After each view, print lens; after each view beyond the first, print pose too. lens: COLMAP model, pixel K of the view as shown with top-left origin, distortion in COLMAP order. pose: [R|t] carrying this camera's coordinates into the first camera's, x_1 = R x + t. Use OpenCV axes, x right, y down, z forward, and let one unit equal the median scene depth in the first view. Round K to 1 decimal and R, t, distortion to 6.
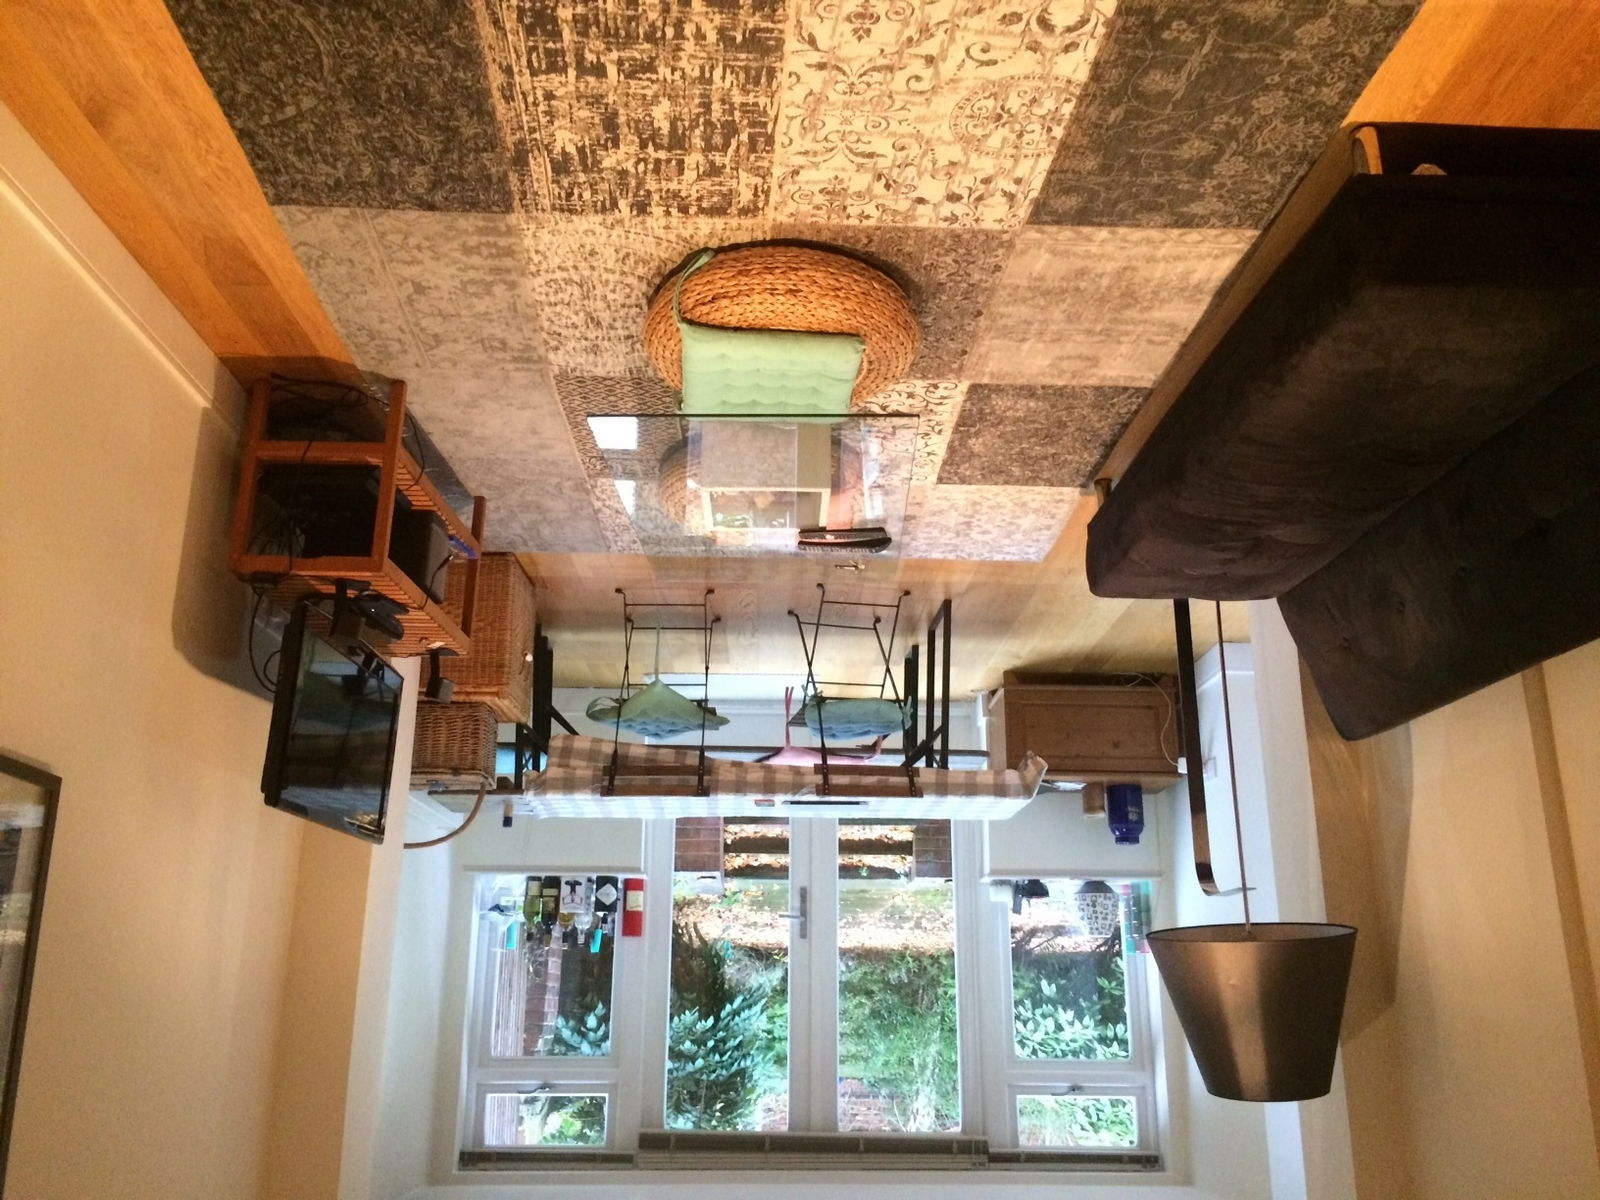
lens RADIAL K [[1369.7, 0, 800.0], [0, 1369.7, 600.0], [0, 0, 1]] dist [0.060346, -0.008646]
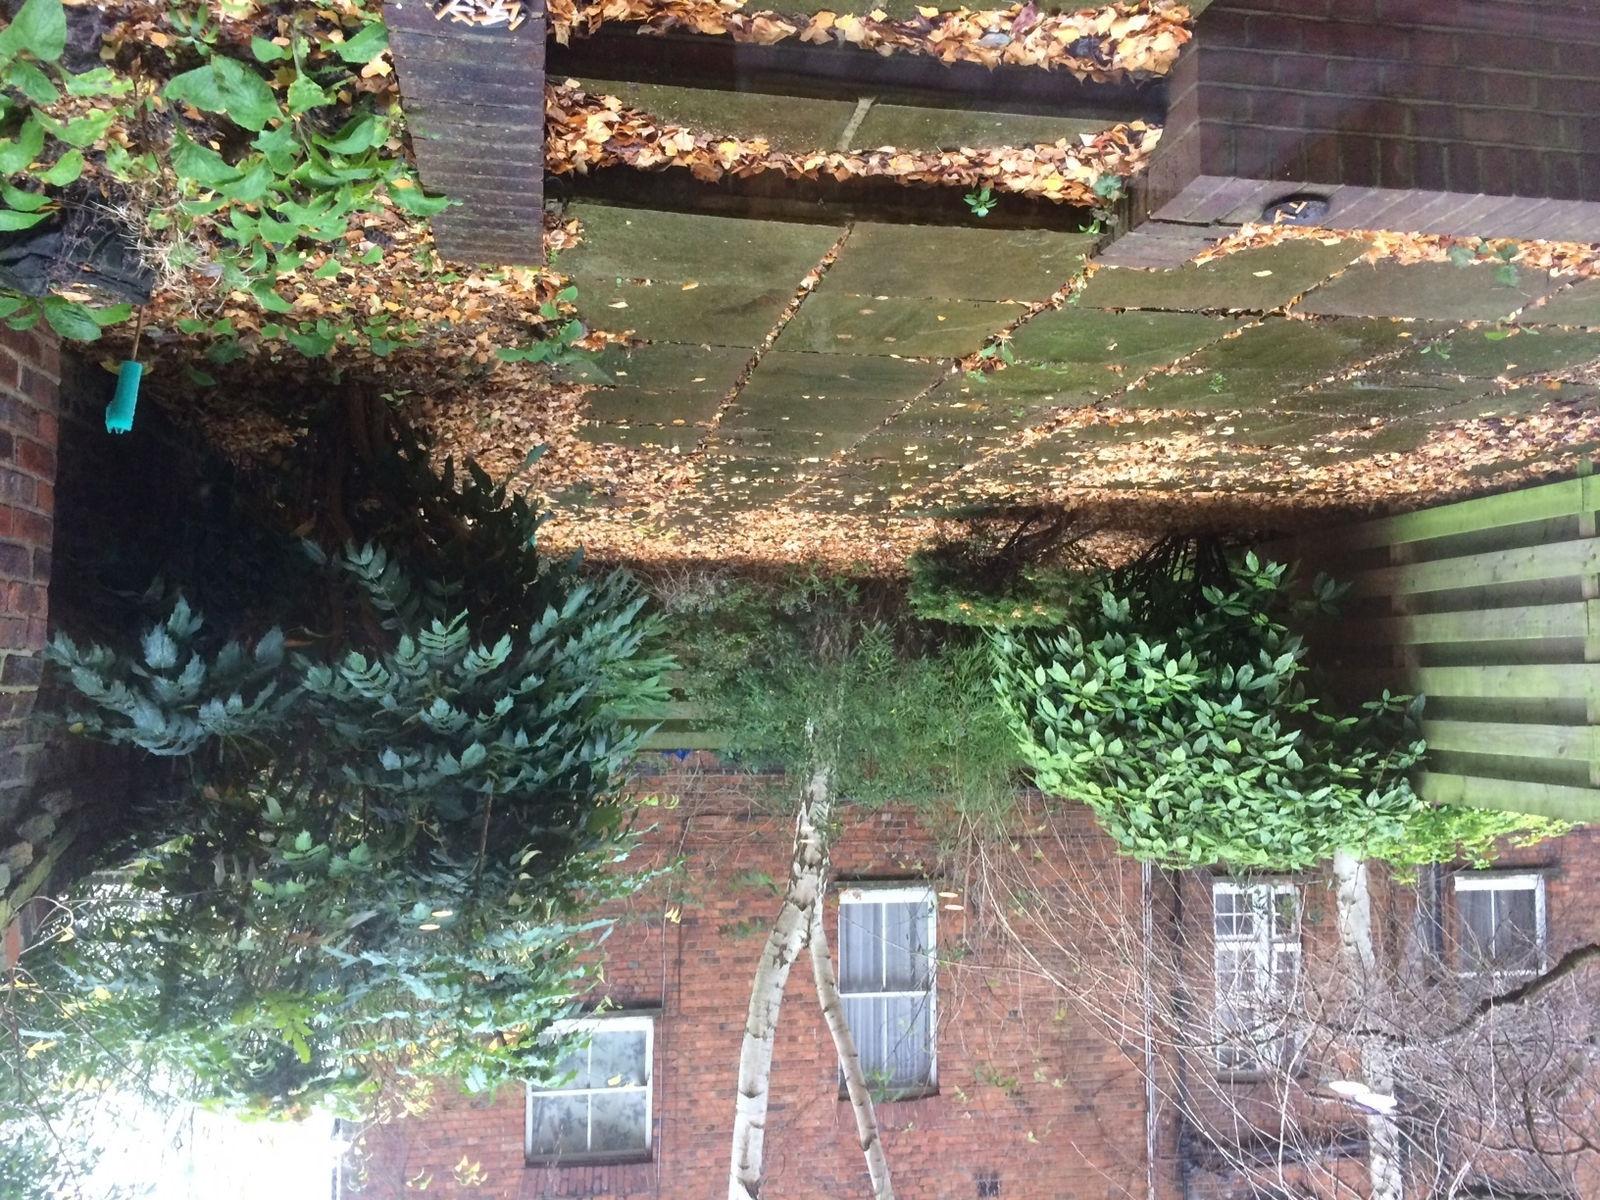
lens RADIAL K [[1369.7, 0, 800.0], [0, 1369.7, 600.0], [0, 0, 1]] dist [0.060346, -0.008646]
pose [[0.987700, 0.003943, 0.156311, -0.042730], [-0.040389, 0.972188, 0.230692, 0.199436], [-0.151054, -0.234168, 0.960390, 0.620175]]
